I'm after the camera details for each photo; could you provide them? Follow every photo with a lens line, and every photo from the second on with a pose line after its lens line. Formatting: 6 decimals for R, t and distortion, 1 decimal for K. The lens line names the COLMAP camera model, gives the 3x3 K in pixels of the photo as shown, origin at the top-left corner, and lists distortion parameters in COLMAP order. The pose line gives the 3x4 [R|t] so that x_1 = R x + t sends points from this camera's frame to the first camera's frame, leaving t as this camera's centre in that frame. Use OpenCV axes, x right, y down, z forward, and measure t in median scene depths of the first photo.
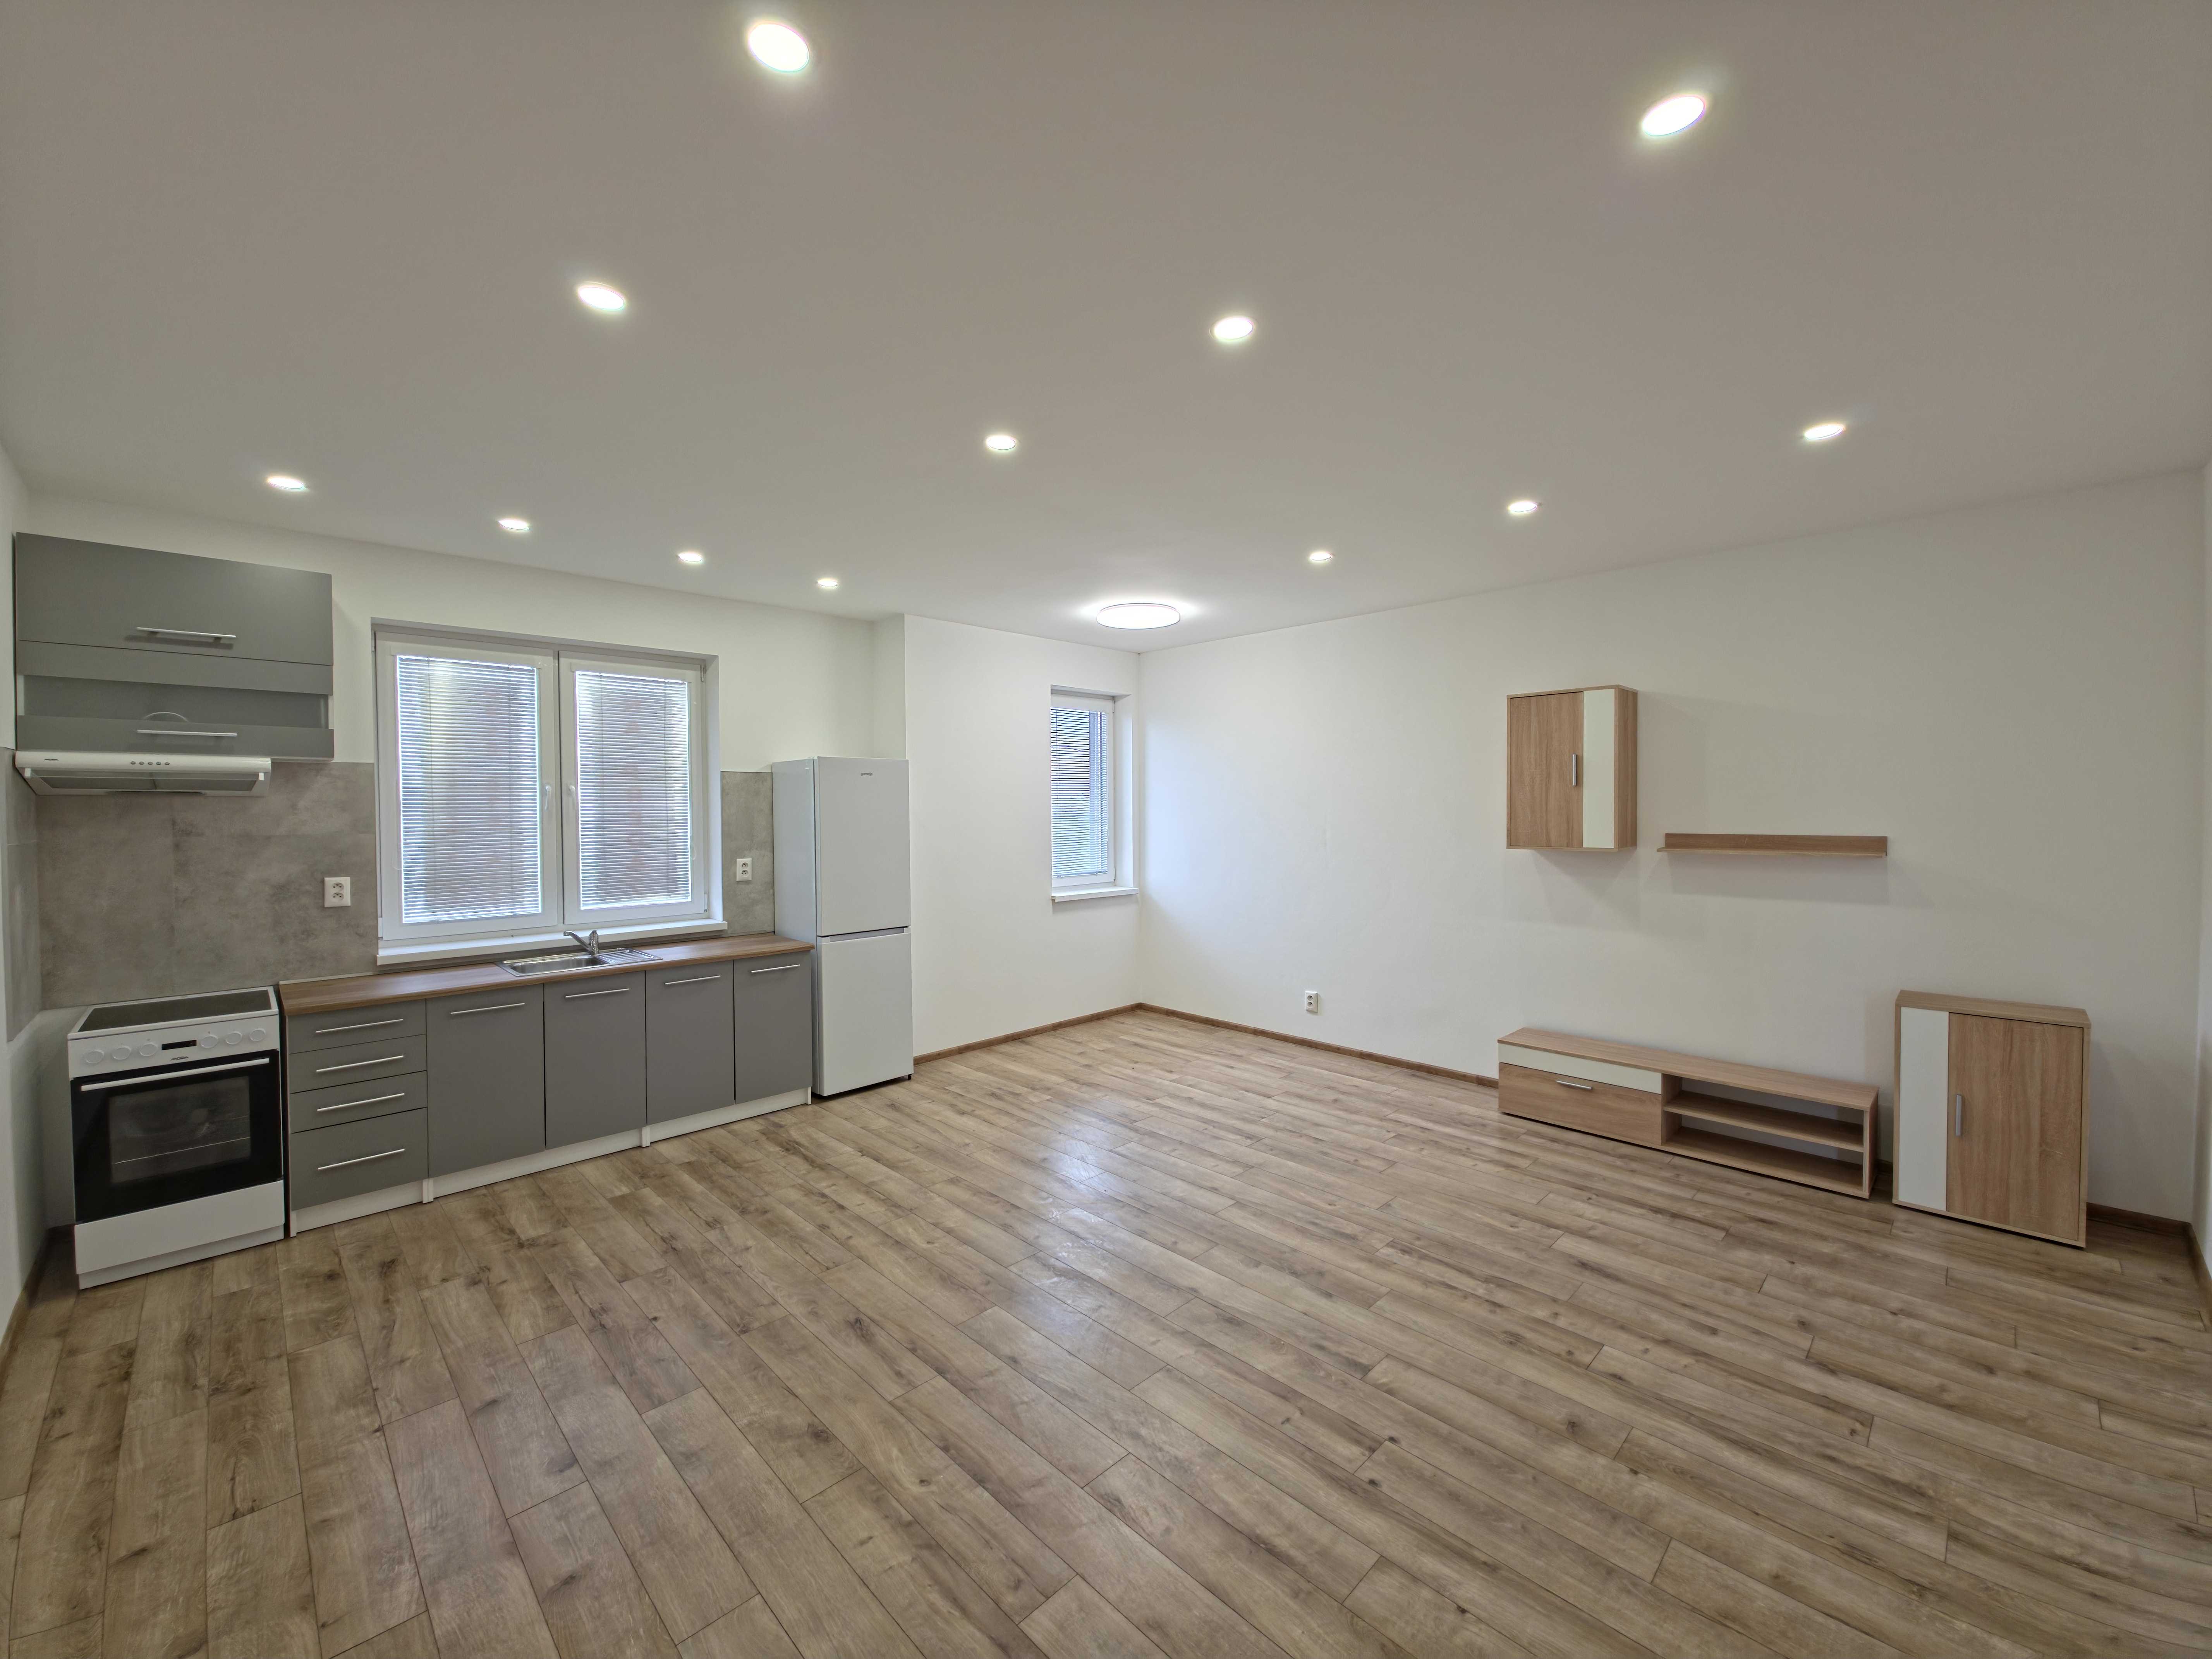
lens RADIAL K [[879.9, 0, 1098.4], [0, 879.9, 824.7], [0, 0, 1]] dist [0.007397, -0.005967]
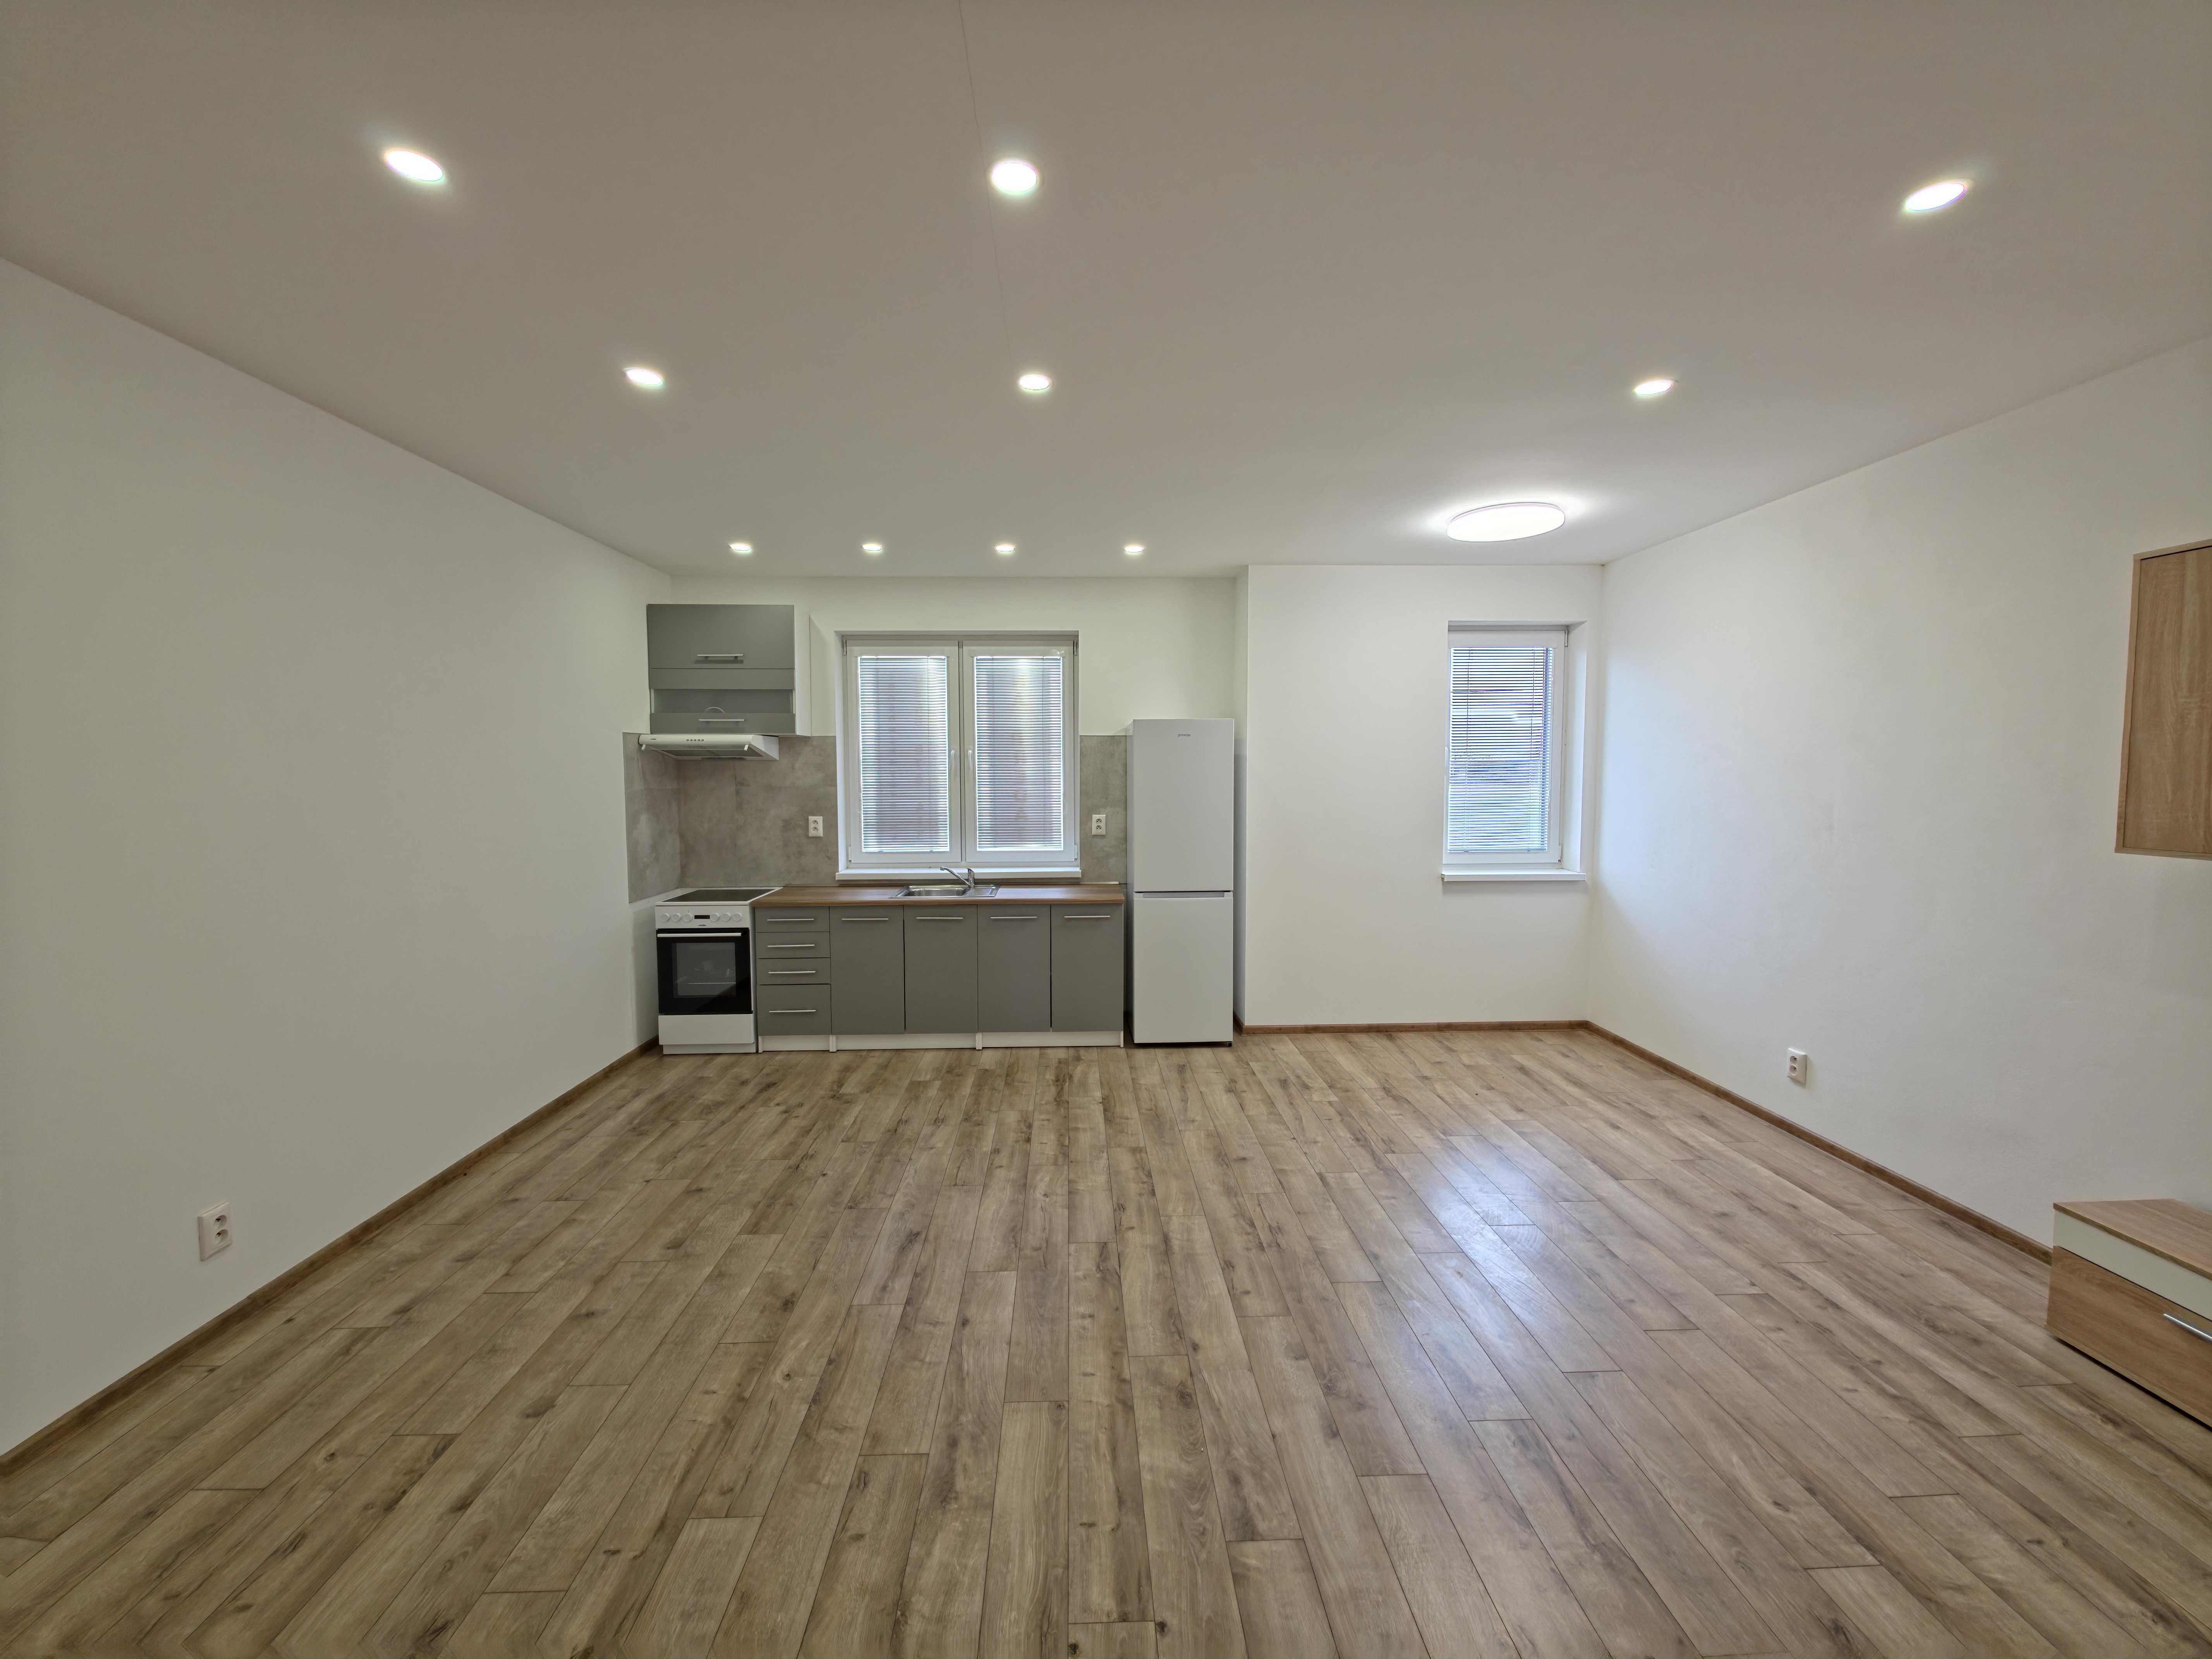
lens RADIAL K [[879.9, 0, 1098.4], [0, 879.9, 824.7], [0, 0, 1]] dist [0.007397, -0.005967]
pose [[0.737487, 0.046737, -0.673742, 0.437487], [-0.015164, 0.998497, 0.052665, -0.009162], [0.675191, -0.028623, 0.737088, 0.249381]]
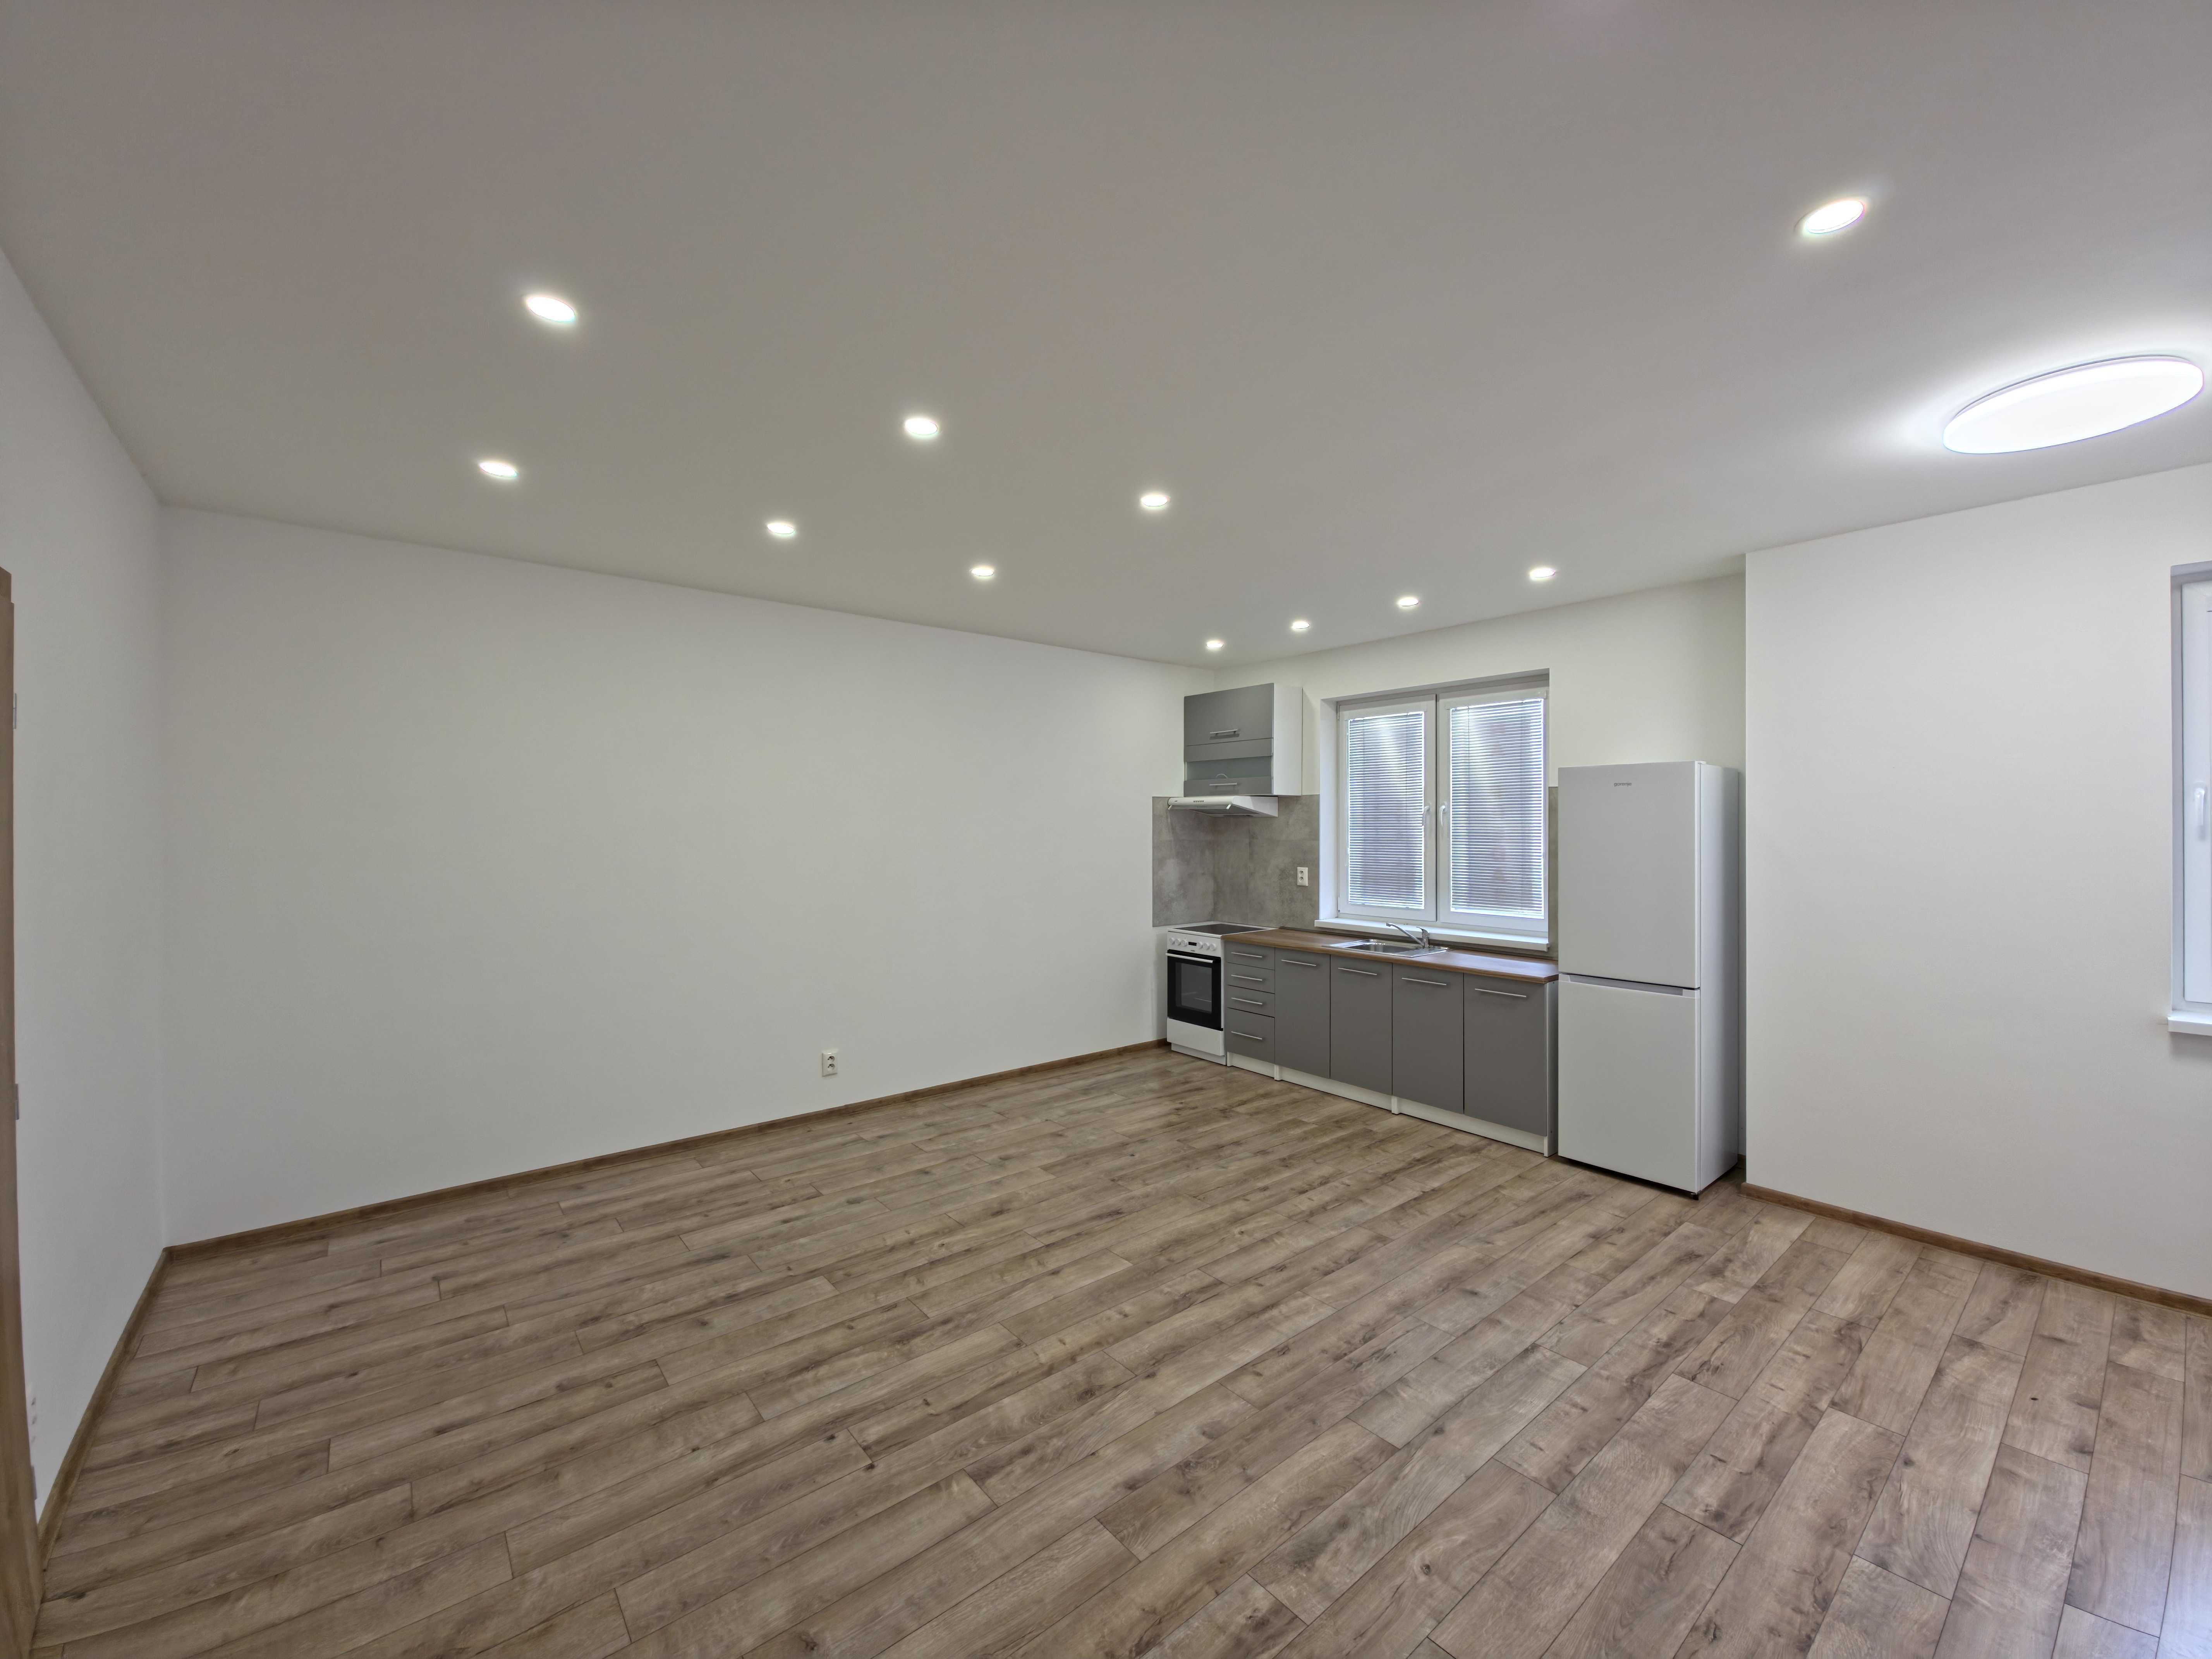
lens RADIAL K [[879.9, 0, 1098.4], [0, 879.9, 824.7], [0, 0, 1]] dist [0.007397, -0.005967]
pose [[-0.089222, 0.006575, -0.995990, 0.742105], [-0.020038, 0.999764, 0.008395, -0.022856], [0.995810, 0.020707, -0.089069, 0.760898]]
